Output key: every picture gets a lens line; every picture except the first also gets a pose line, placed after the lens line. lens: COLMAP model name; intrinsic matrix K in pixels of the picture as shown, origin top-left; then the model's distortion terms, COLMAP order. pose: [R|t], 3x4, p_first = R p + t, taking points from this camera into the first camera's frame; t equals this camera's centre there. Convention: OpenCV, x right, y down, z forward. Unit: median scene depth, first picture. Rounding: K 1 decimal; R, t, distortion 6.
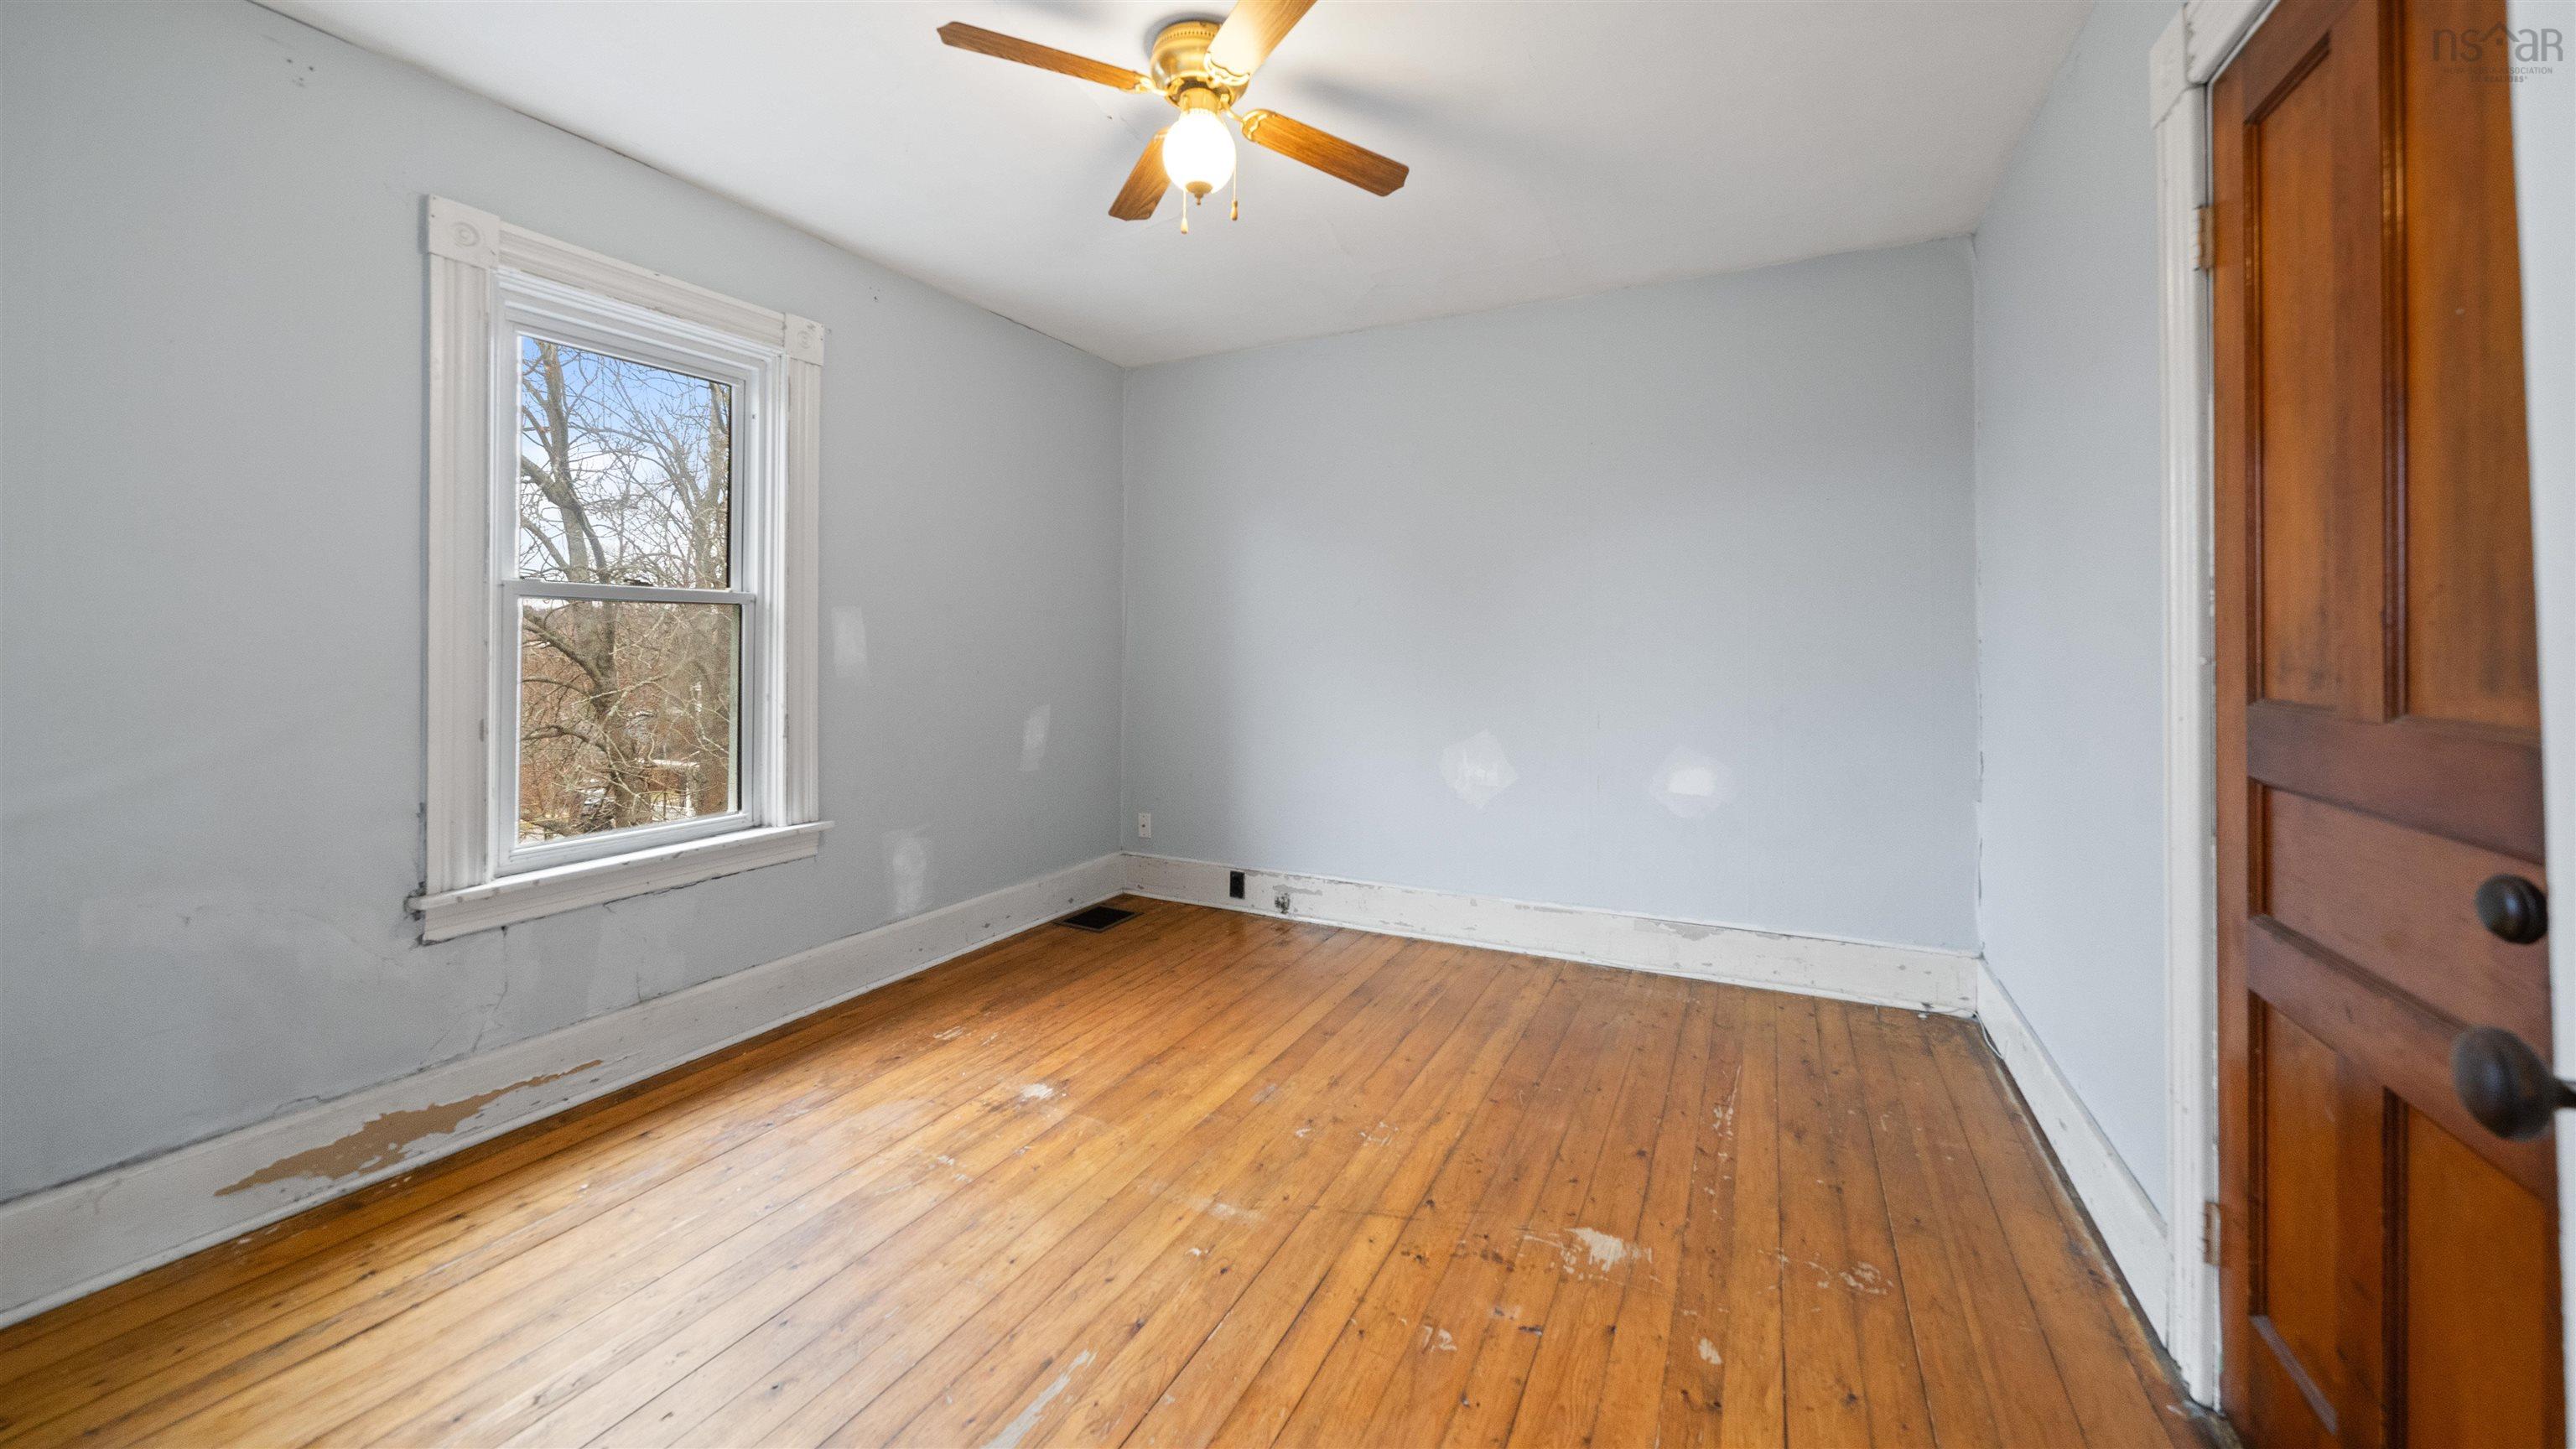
lens RADIAL K [[928.7, 0, 1288.2], [0, 928.7, 639.9], [0, 0, 1]] dist [-0.009212, -0.000078]
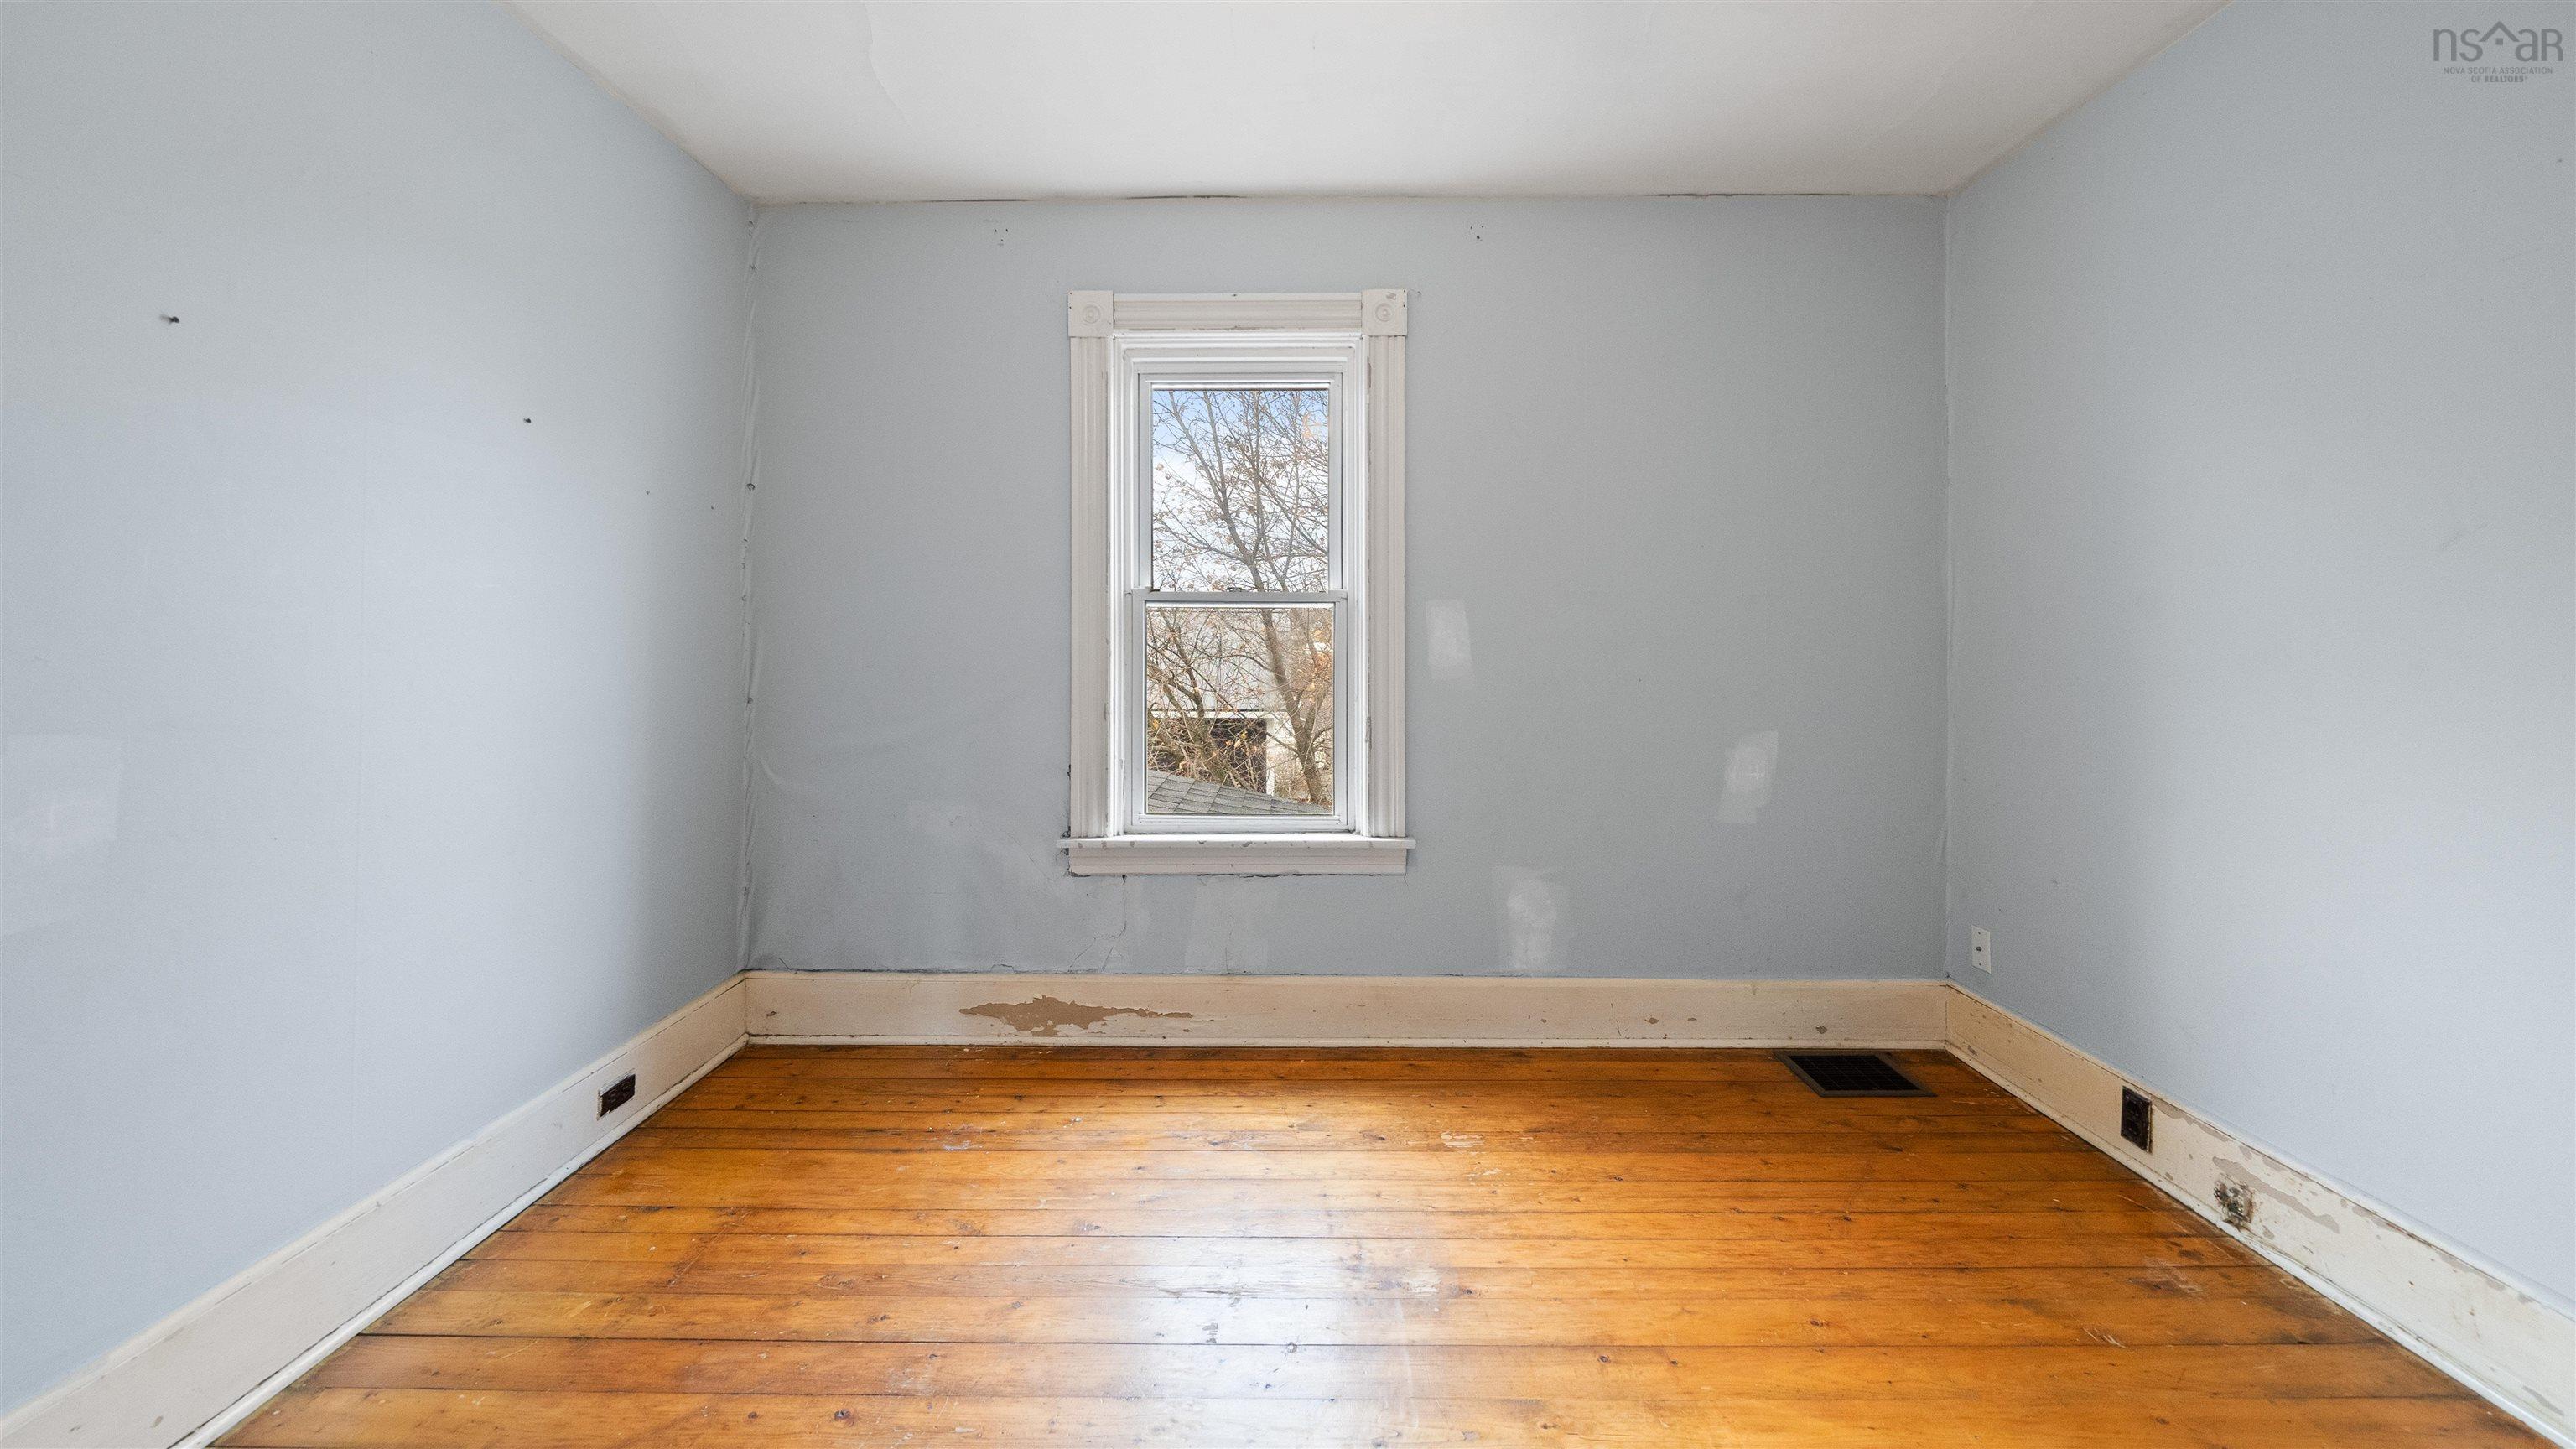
lens RADIAL K [[928.7, 0, 1288.2], [0, 928.7, 639.9], [0, 0, 1]] dist [-0.009212, -0.000078]
pose [[0.446415, -0.002197, -0.894823, 0.280854], [0.001904, 0.999997, -0.001505, 0.003180], [0.894824, -0.001032, 0.446418, 0.540817]]
